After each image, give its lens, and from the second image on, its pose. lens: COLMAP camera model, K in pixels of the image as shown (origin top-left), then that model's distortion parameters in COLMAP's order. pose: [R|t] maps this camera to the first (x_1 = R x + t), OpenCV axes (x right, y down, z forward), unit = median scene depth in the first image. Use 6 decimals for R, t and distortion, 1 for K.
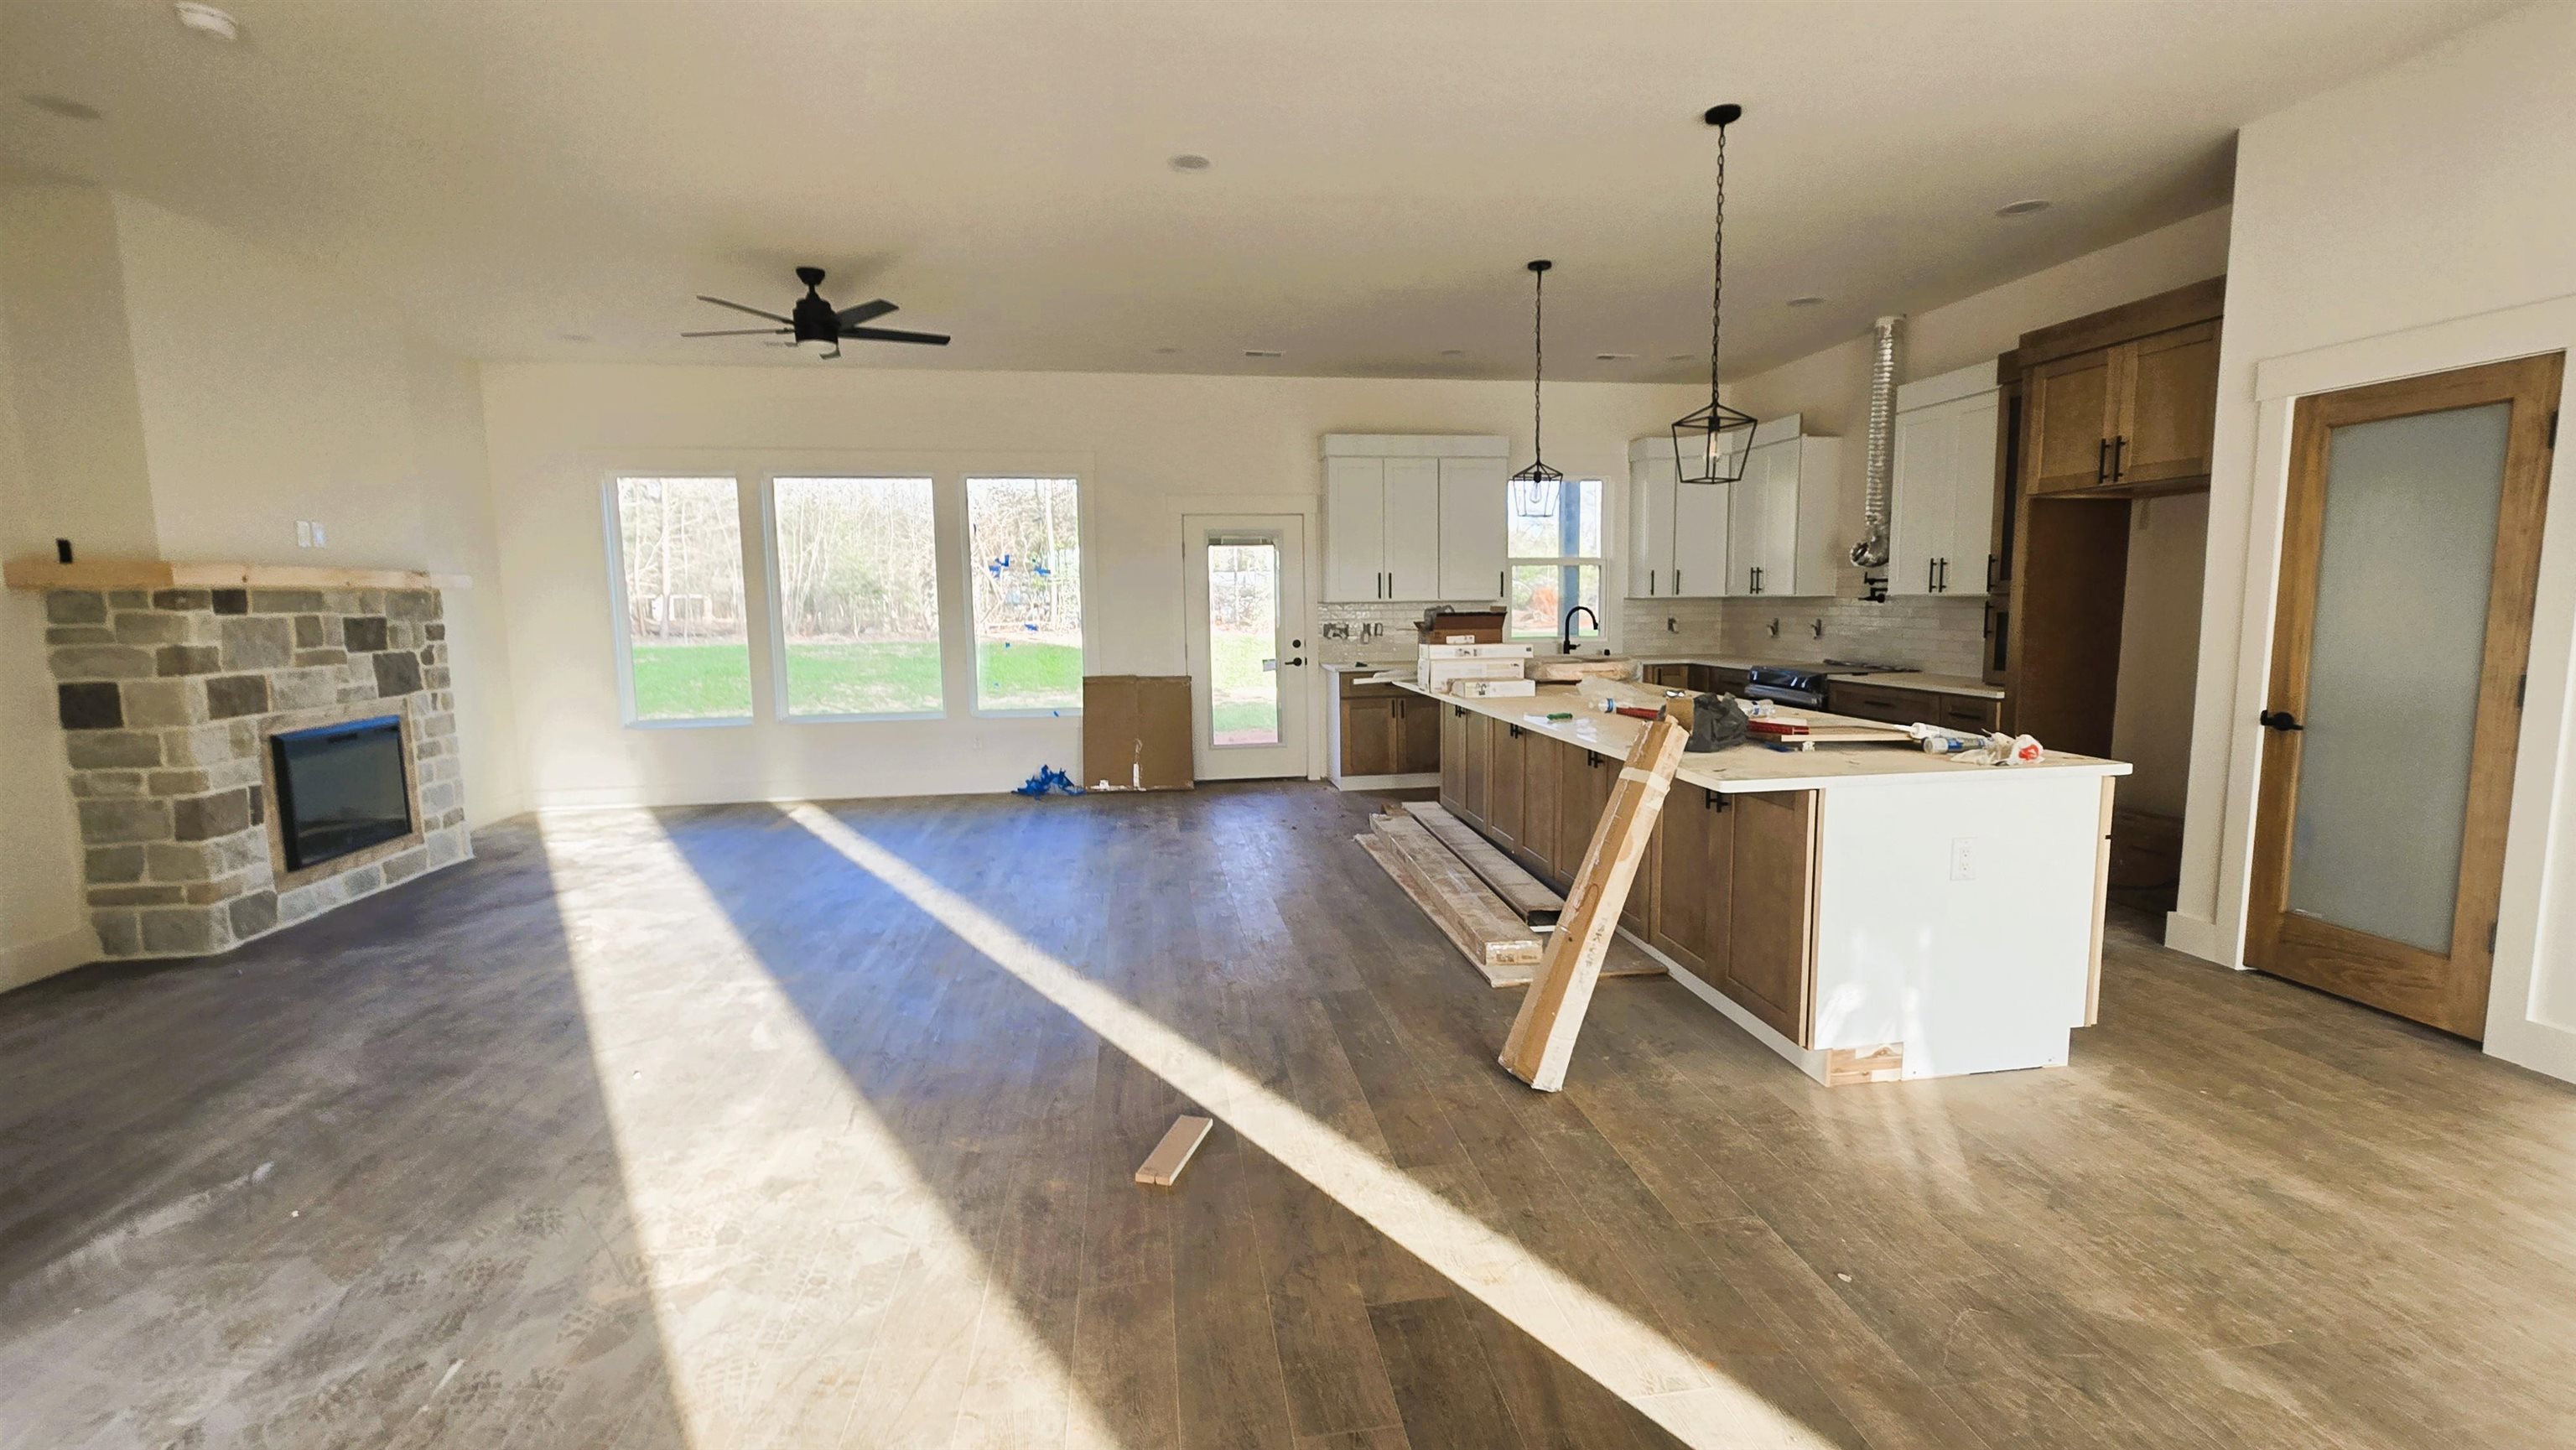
lens RADIAL K [[1062.2, 0, 1326.1], [0, 1062.2, 720.1], [0, 0, 1]] dist [-0.002497, 0.002098]
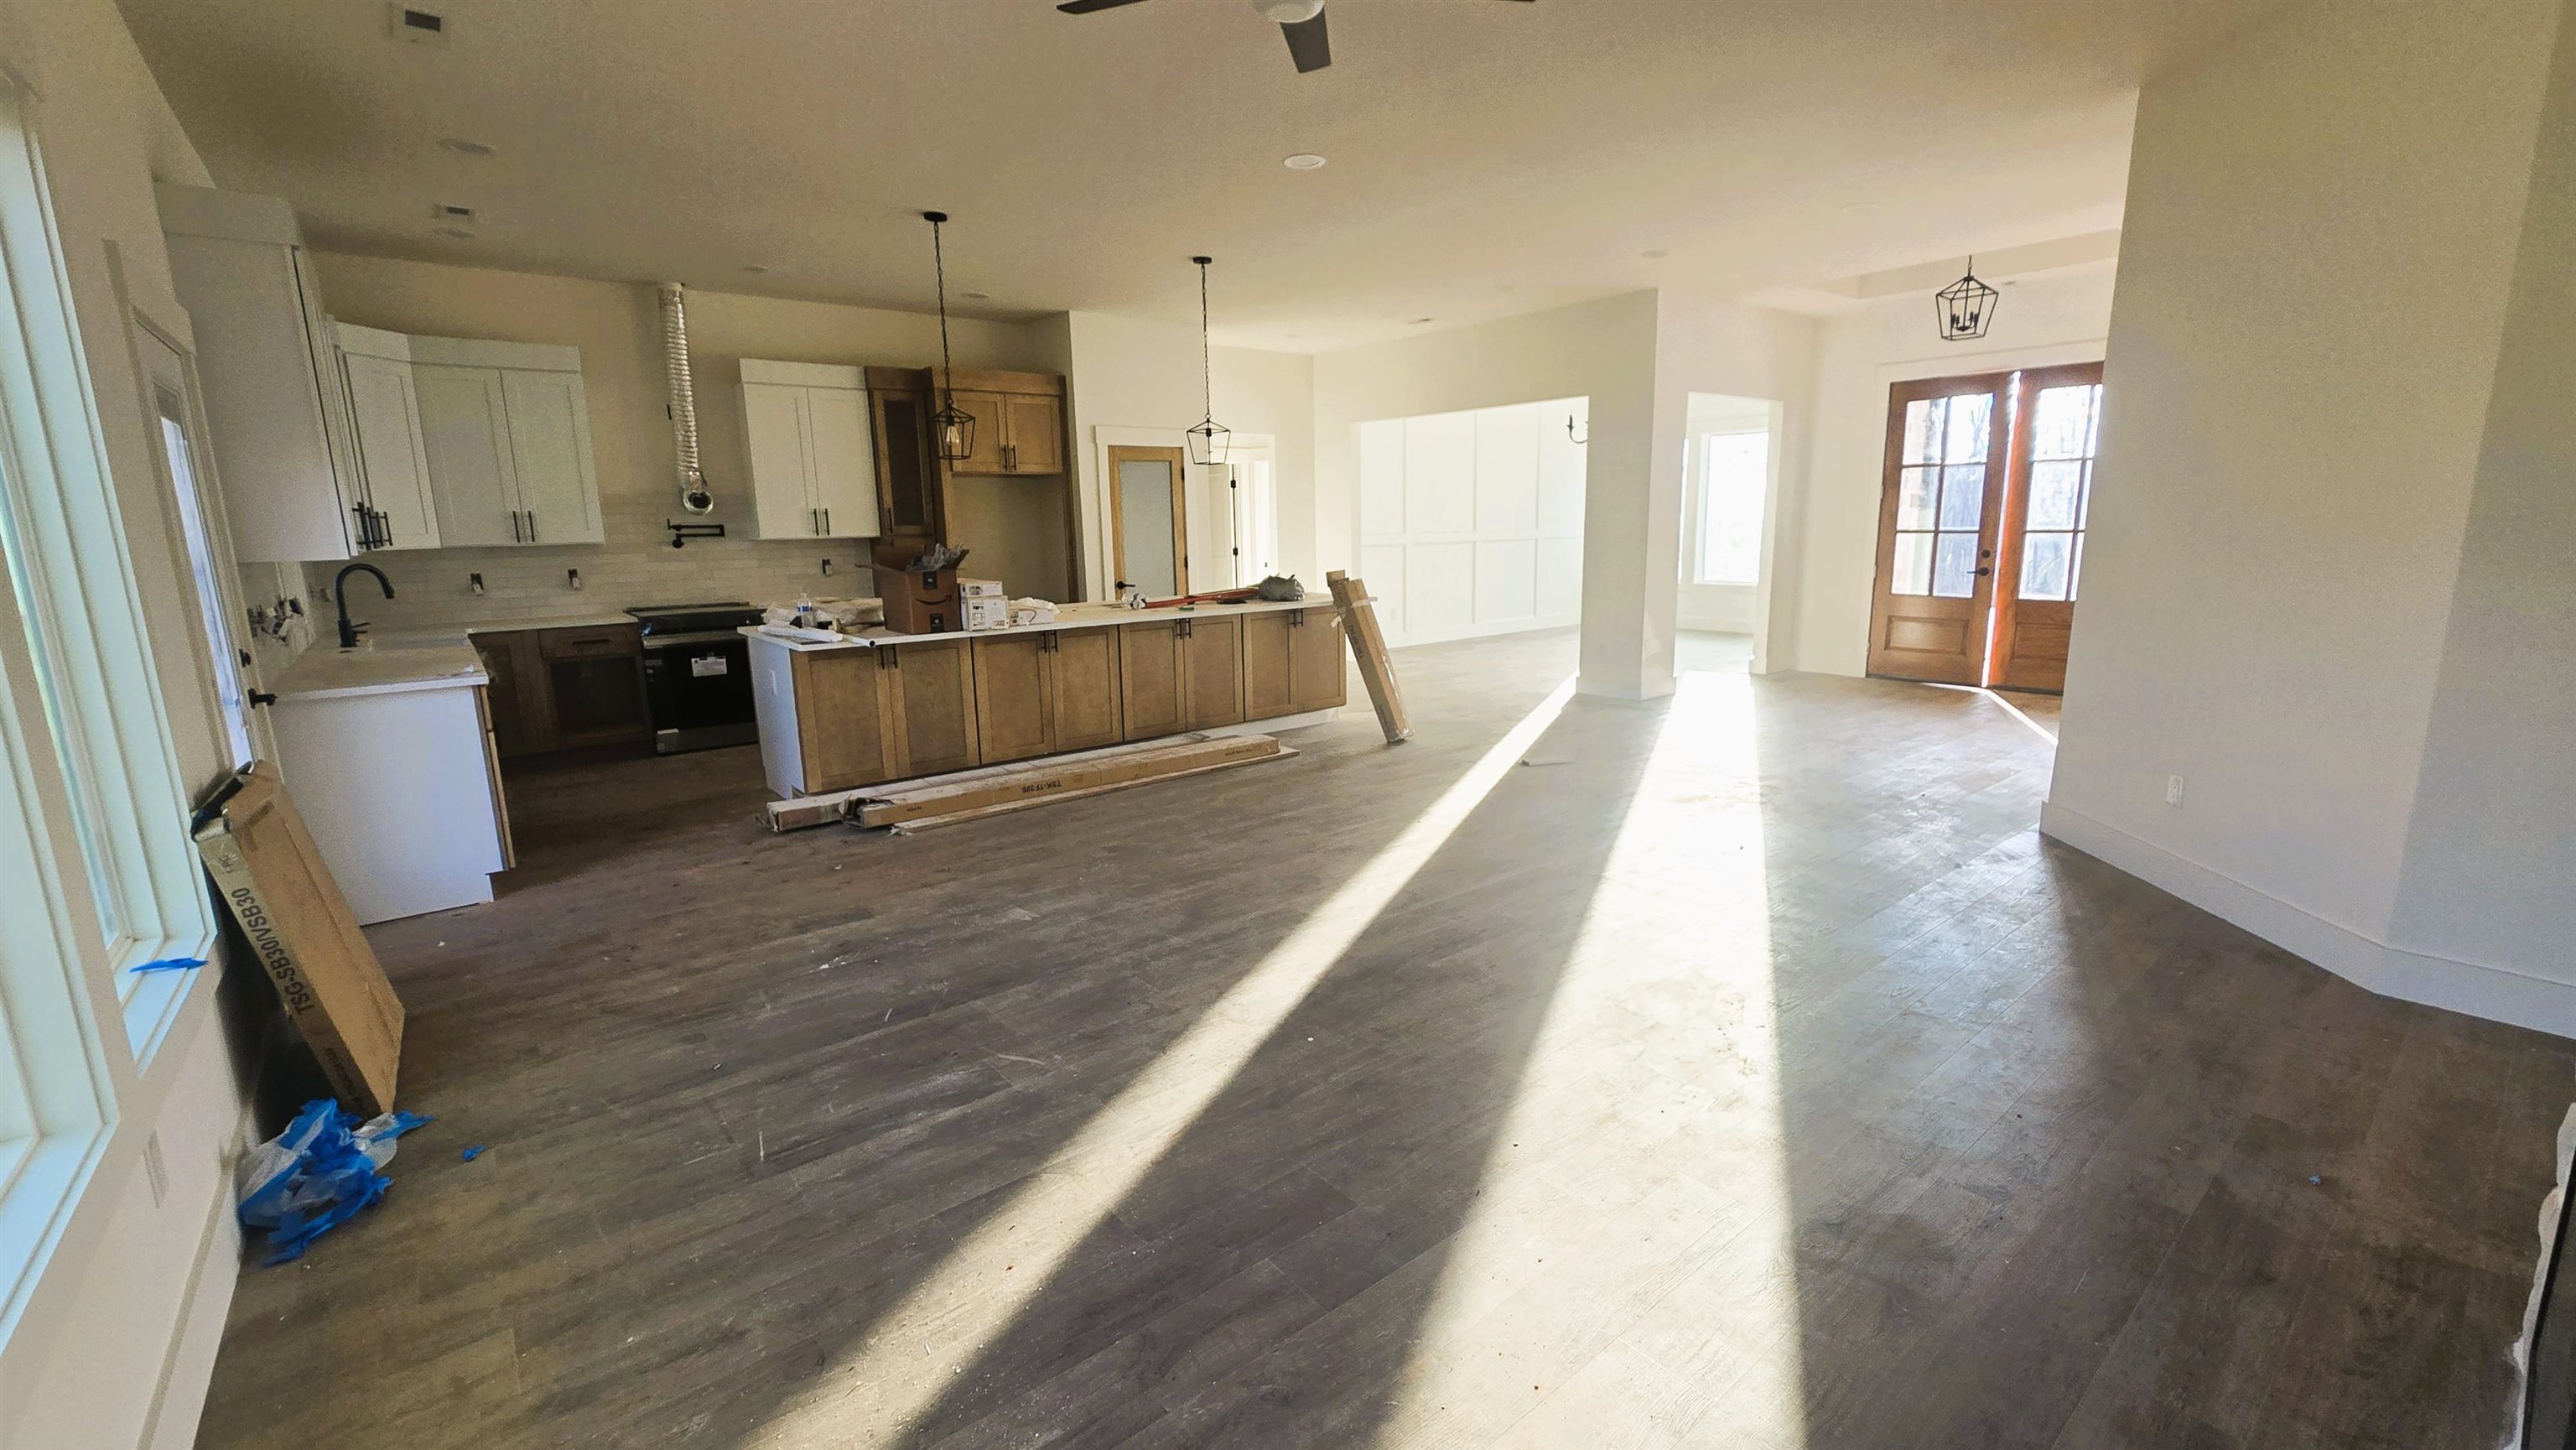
lens RADIAL K [[1062.2, 0, 1281.6], [0, 1062.2, 730.0], [0, 0, 1]] dist [-0.002497, 0.002098]
pose [[-0.494125, -0.139607, 0.858109, -0.760142], [0.131299, 0.963719, 0.232394, -0.107039], [-0.859419, 0.227500, -0.457867, 1.051137]]
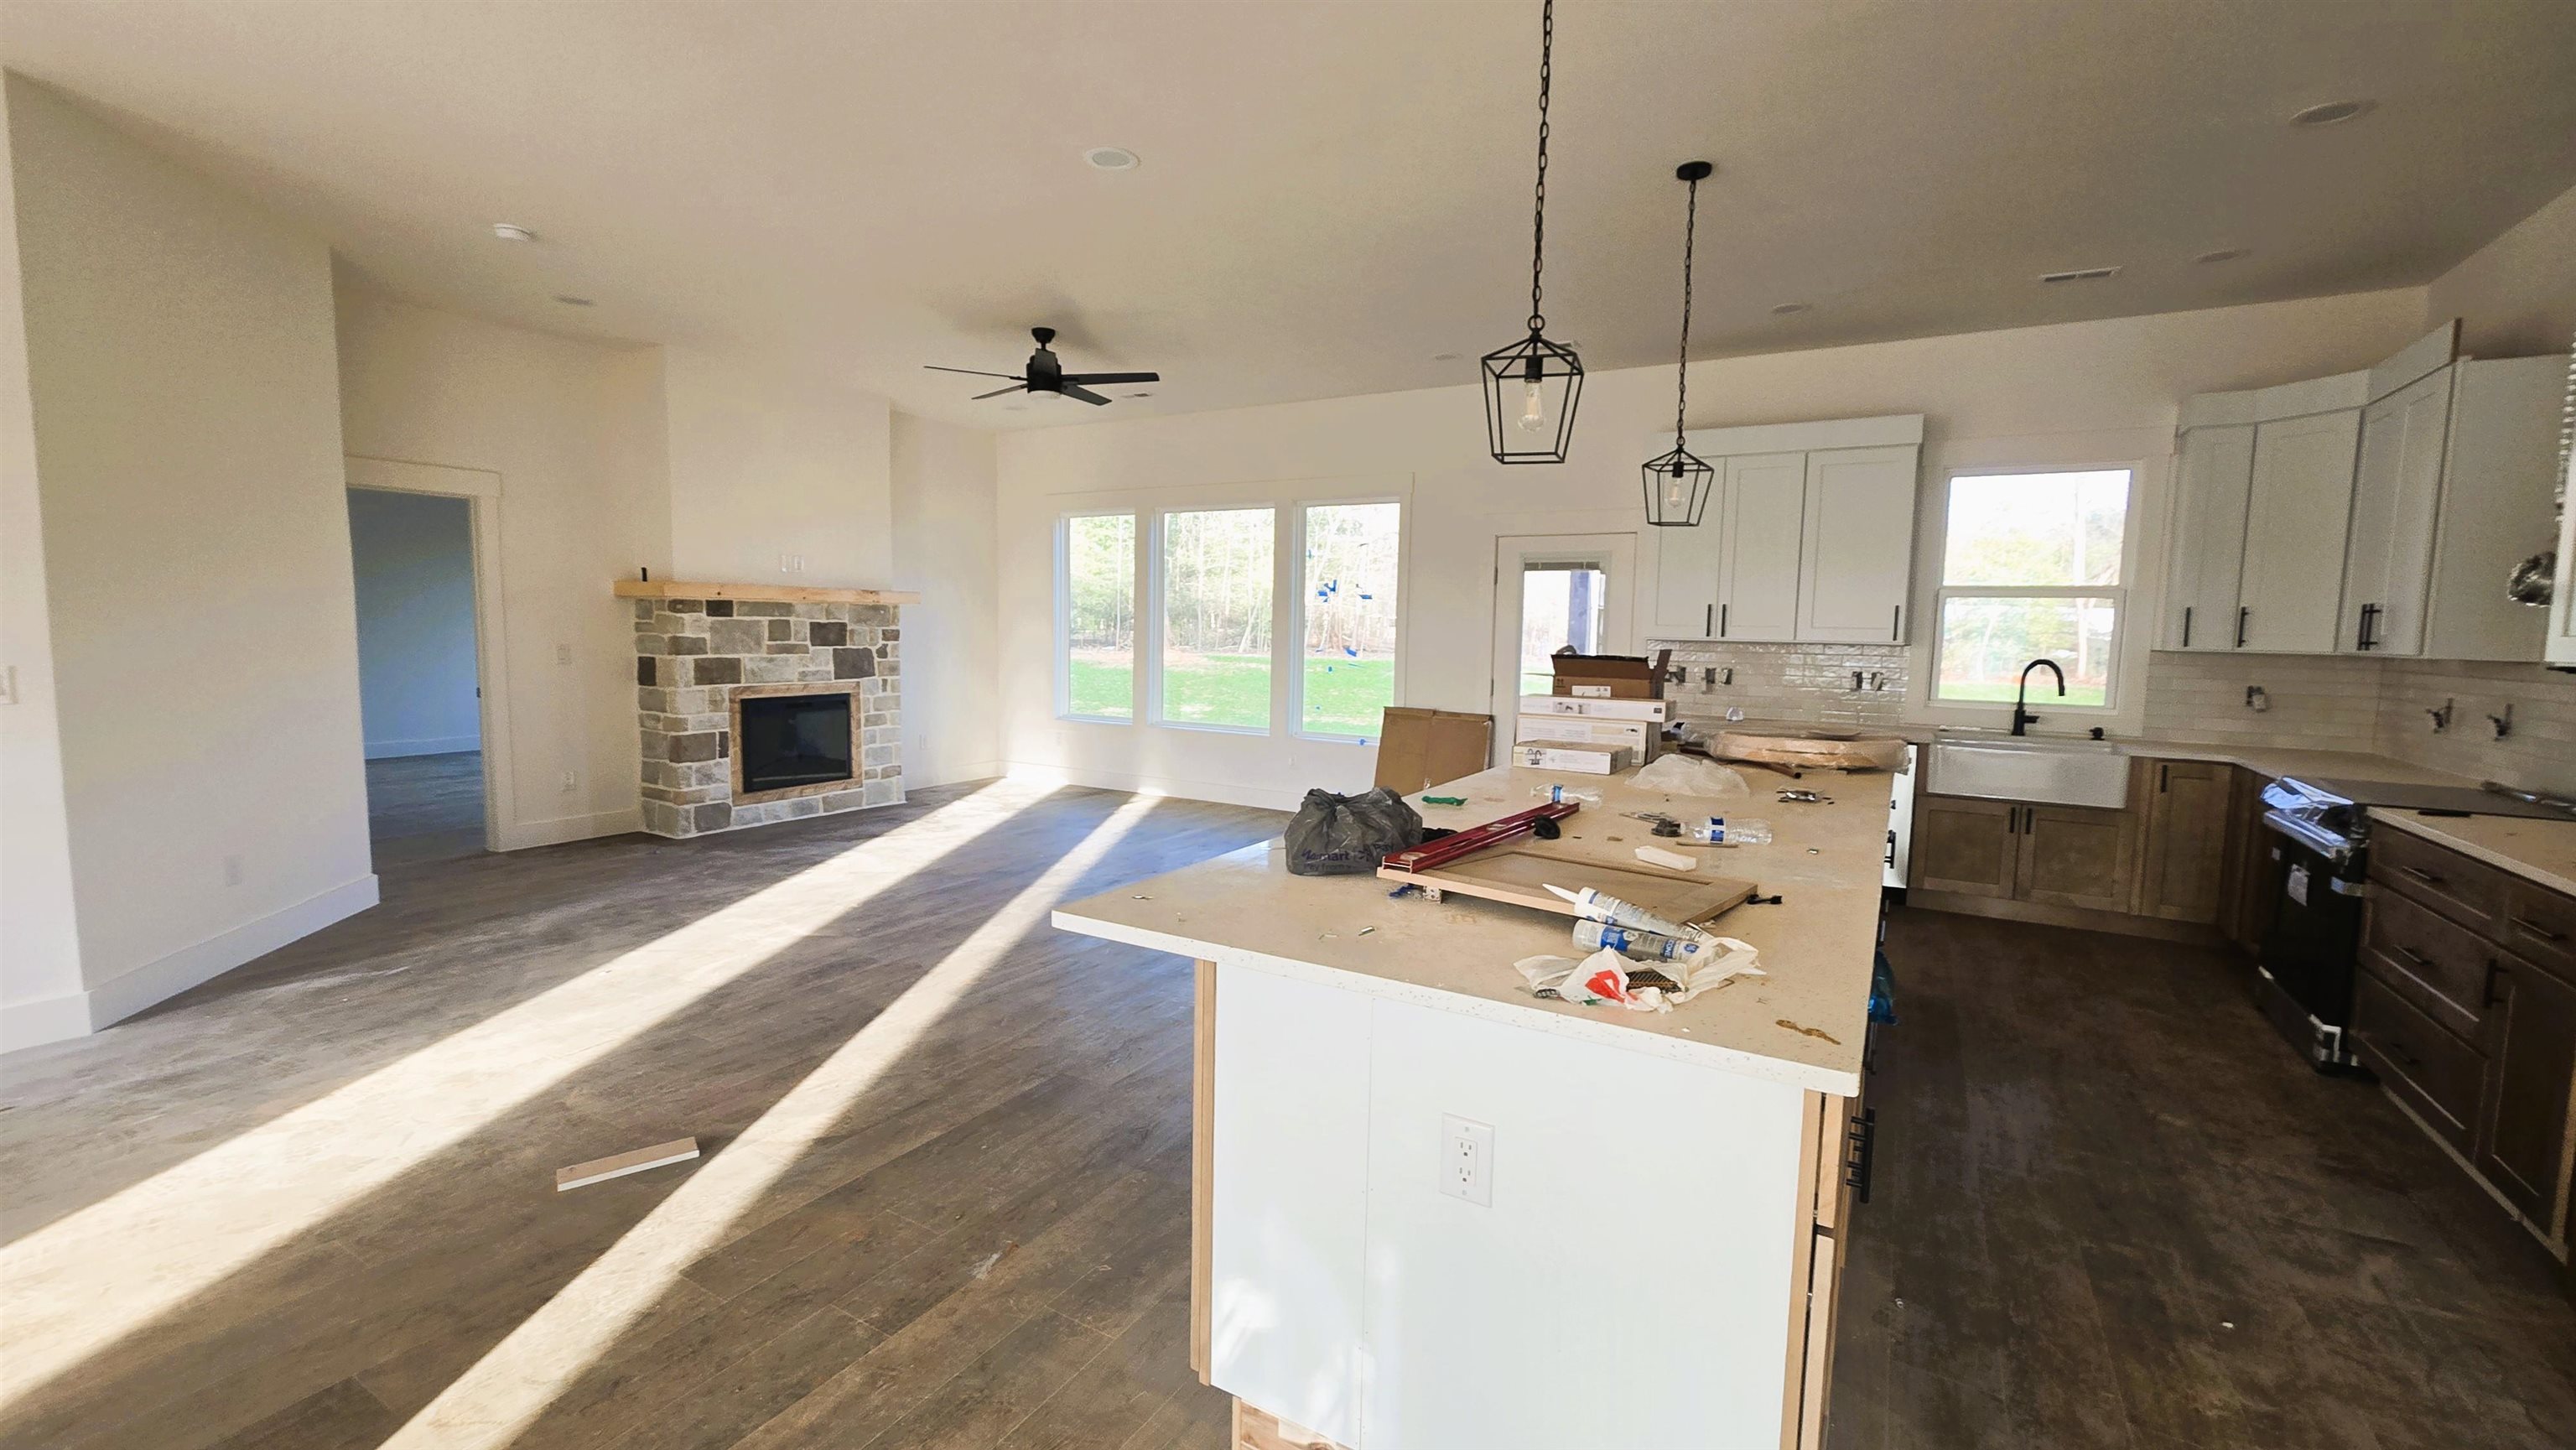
lens RADIAL K [[1062.2, 0, 1292.1], [0, 1062.2, 721.4], [0, 0, 1]] dist [-0.002497, 0.002098]
pose [[0.769605, 0.085815, -0.632728, 0.566462], [-0.102789, 0.994654, 0.009878, -0.050831], [0.630193, 0.057435, 0.774311, 0.361280]]
